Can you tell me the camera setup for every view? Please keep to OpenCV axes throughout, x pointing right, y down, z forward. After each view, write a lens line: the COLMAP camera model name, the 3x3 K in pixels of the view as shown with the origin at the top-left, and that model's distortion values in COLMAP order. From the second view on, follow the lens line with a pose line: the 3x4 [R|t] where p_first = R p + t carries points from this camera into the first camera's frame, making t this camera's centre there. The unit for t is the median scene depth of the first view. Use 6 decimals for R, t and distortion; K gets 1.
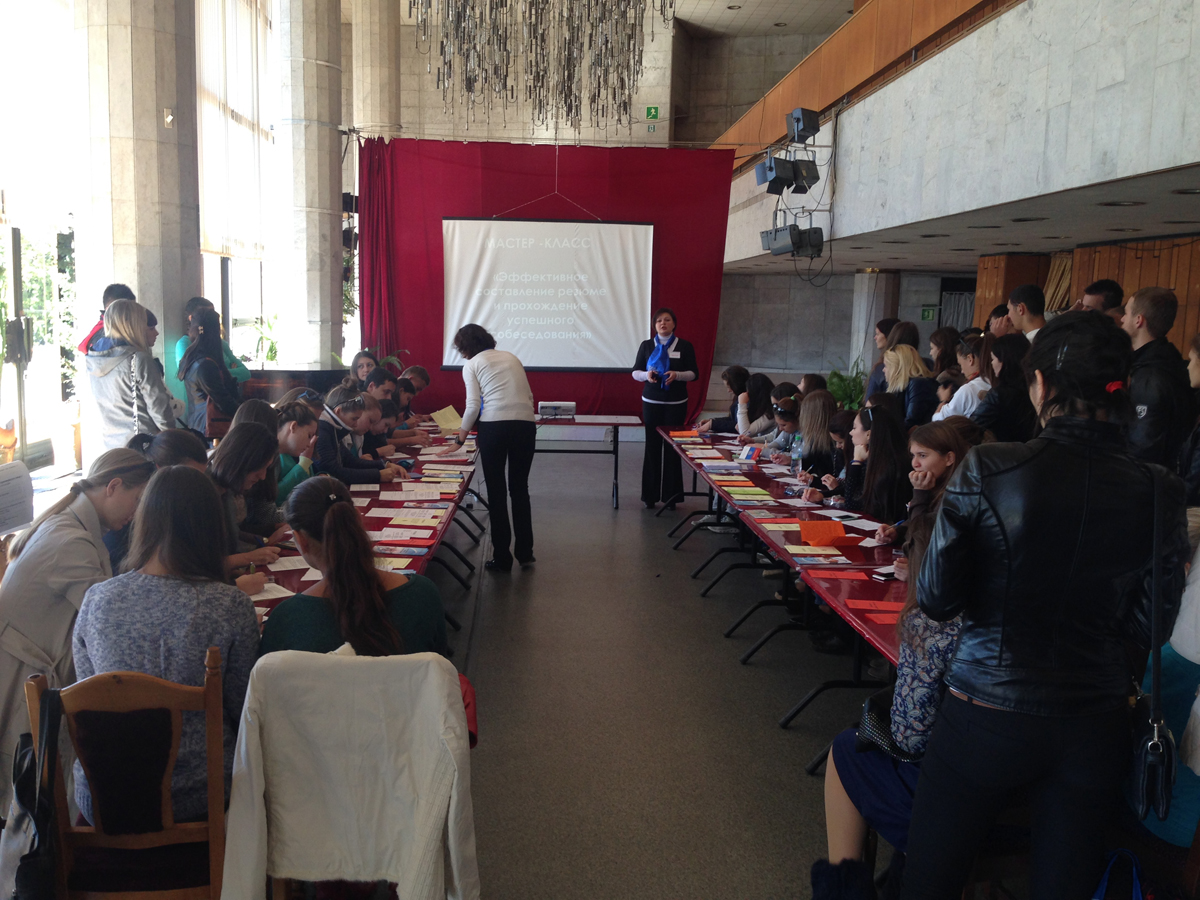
lens RADIAL K [[1104.4, 0, 600.5], [0, 1104.4, 458.1], [0, 0, 1]] dist [0.141378, -0.259090]
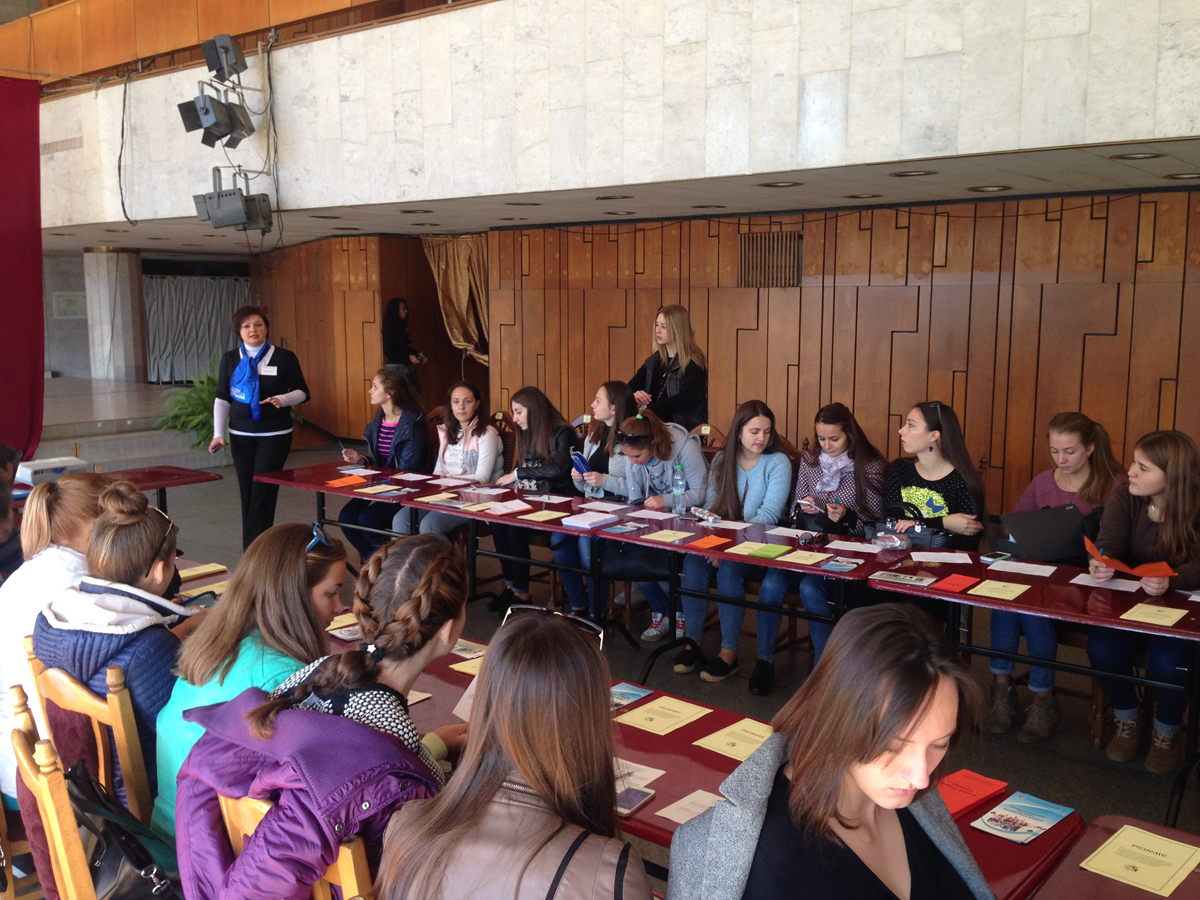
lens RADIAL K [[1104.4, 0, 600.5], [0, 1104.4, 458.1], [0, 0, 1]] dist [0.141378, -0.259090]
pose [[0.668026, -0.131228, 0.732476, -0.245330], [0.119813, 0.990453, 0.068175, -0.049085], [-0.734429, 0.042218, 0.677371, 0.303717]]
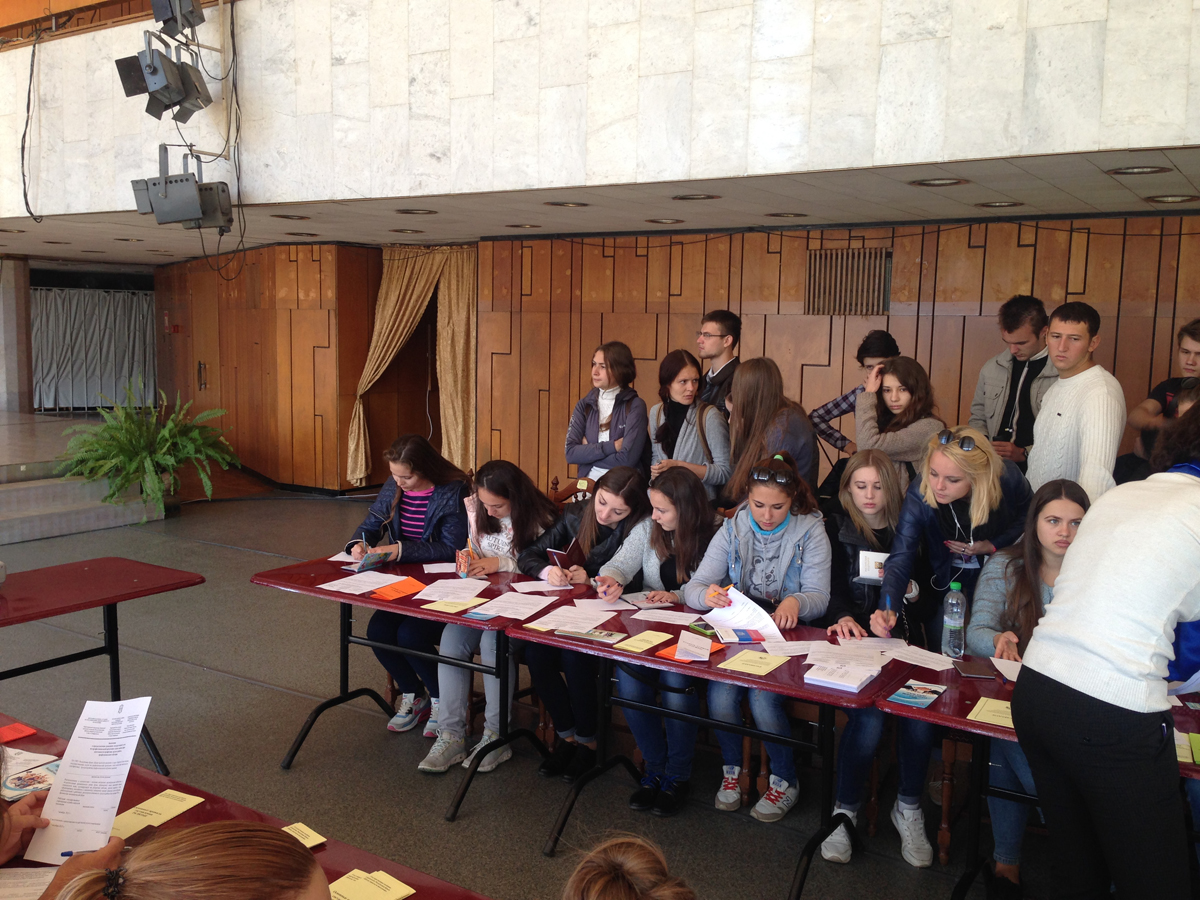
lens RADIAL K [[1099.7, 0, 600.0], [0, 1099.7, 450.0], [0, 0, 1]] dist [0.157379, -0.293689]
pose [[0.590300, -0.105693, 0.800234, -0.184069], [0.107917, 0.992824, 0.051524, -0.072151], [-0.799937, 0.055944, 0.597470, 0.481941]]
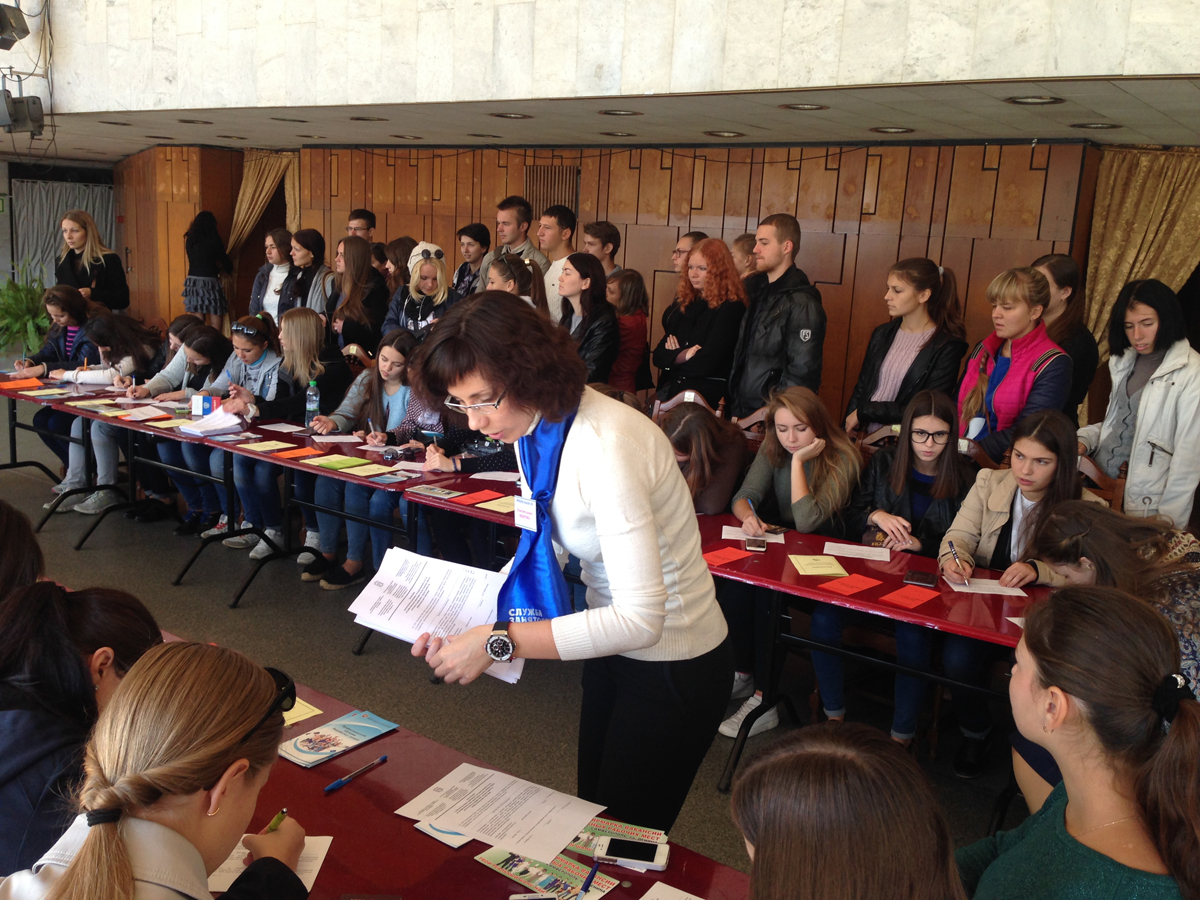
lens RADIAL K [[1099.7, 0, 600.0], [0, 1099.7, 450.0], [0, 0, 1]] dist [0.157379, -0.293689]
pose [[0.642078, -0.137893, 0.754137, -0.172044], [0.070286, 0.990136, 0.121202, -0.031005], [-0.763411, -0.024816, 0.645436, 0.194240]]
